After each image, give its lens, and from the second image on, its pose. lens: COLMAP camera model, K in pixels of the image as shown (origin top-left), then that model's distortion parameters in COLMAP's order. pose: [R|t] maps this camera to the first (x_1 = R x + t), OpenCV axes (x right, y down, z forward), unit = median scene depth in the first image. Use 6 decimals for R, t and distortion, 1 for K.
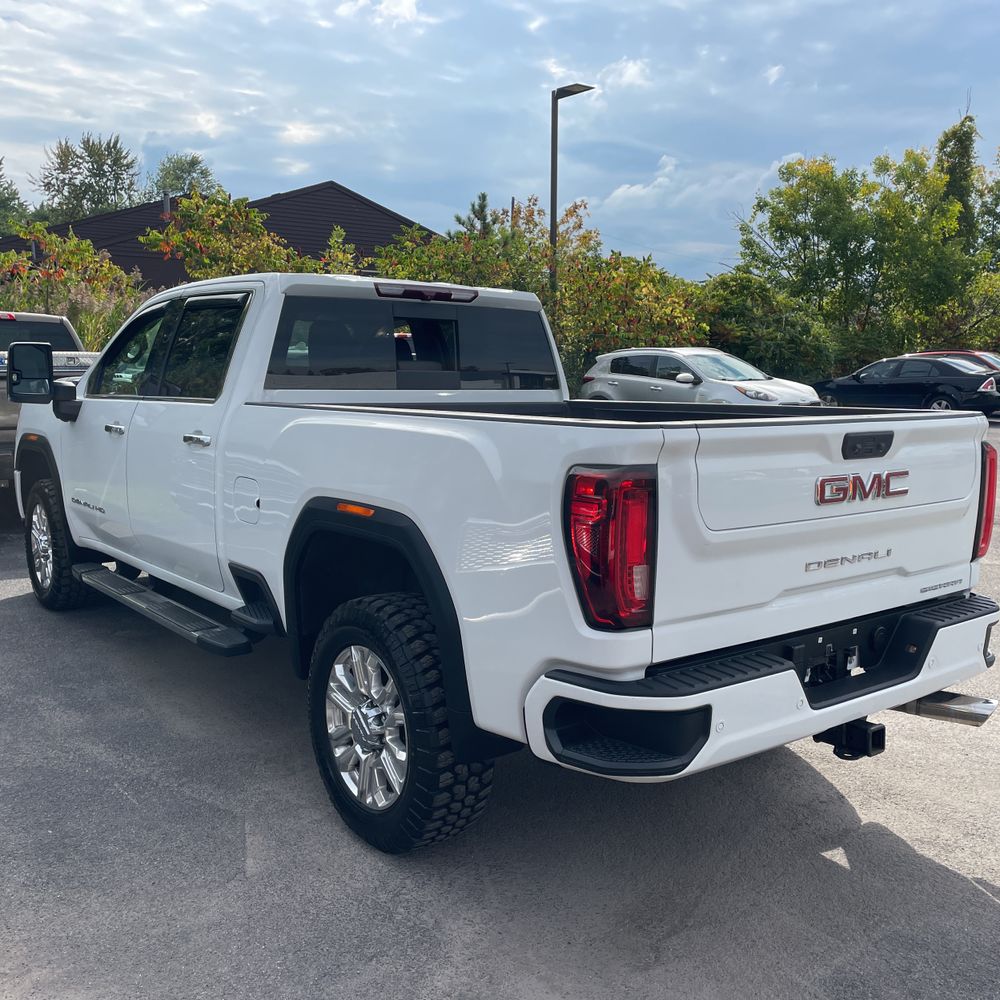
lens RADIAL K [[998.5, 0, 486.3], [0, 998.5, 504.7], [0, 0, 1]] dist [0.057437, -0.060030]
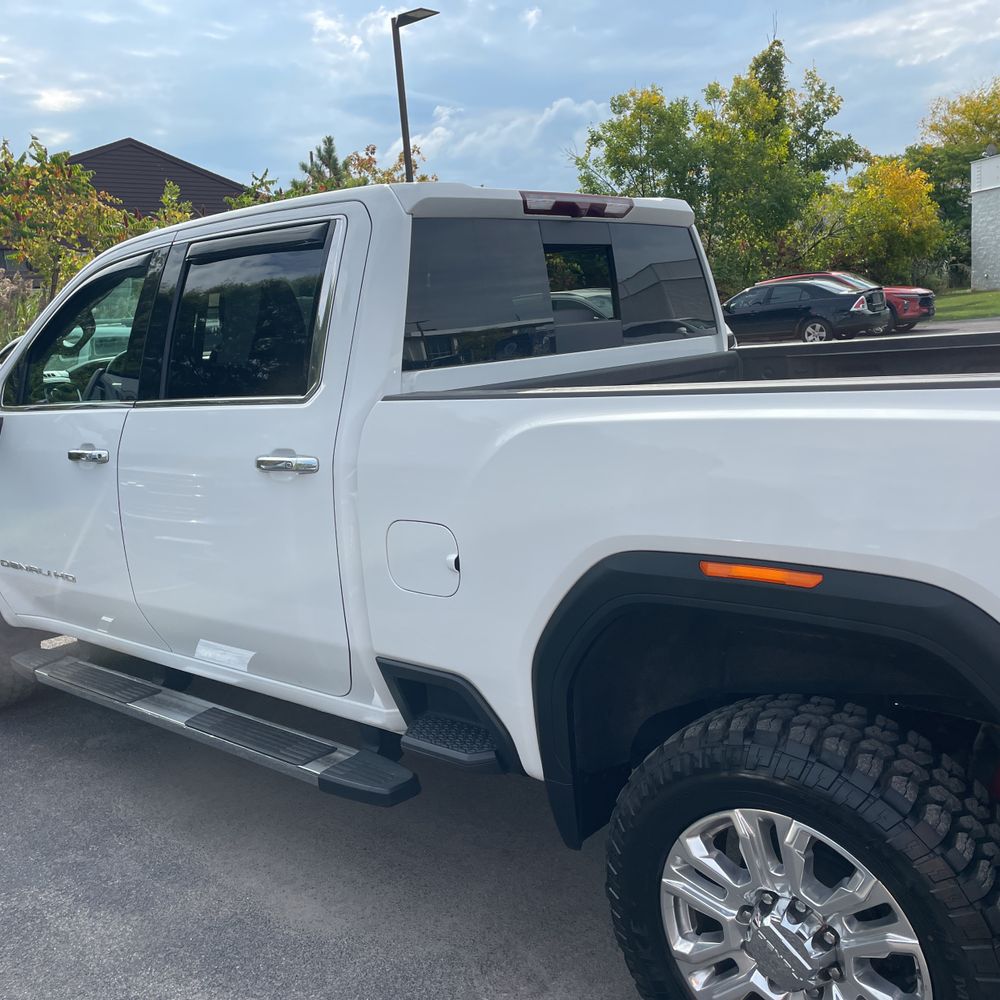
lens RADIAL K [[1003.3, 0, 479.7], [0, 1003.3, 496.7], [0, 0, 1]] dist [0.090434, -0.154657]
pose [[0.979654, -0.114745, 0.164655, -0.060171], [0.109511, 0.993158, 0.040555, -0.012432], [-0.168182, -0.021698, 0.985517, 0.080097]]
